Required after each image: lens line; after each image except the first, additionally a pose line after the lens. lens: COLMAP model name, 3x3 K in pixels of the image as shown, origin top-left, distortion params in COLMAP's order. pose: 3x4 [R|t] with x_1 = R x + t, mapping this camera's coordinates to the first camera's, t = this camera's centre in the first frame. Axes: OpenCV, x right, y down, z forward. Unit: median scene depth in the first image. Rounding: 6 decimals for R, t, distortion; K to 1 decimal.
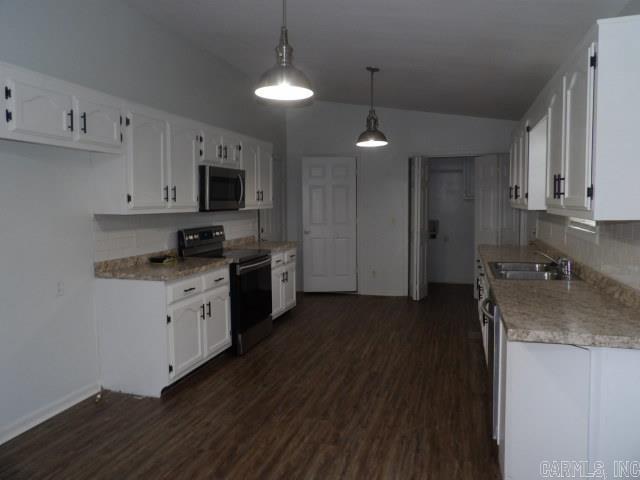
lens RADIAL K [[457.2, 0, 321.1], [0, 457.2, 227.2], [0, 0, 1]] dist [-0.043840, 0.045137]
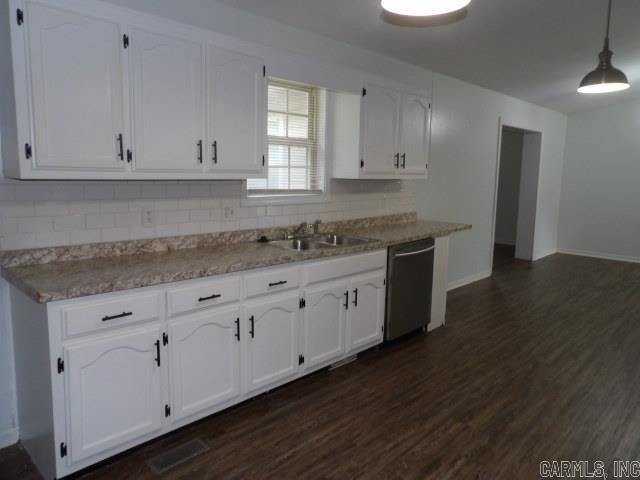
lens RADIAL K [[457.2, 0, 321.1], [0, 457.2, 227.2], [0, 0, 1]] dist [-0.043840, 0.045137]
pose [[0.886478, 0.086860, -0.454546, 0.071911], [-0.056124, 0.995156, 0.080710, -0.012942], [0.459355, -0.046036, 0.887059, 0.241123]]
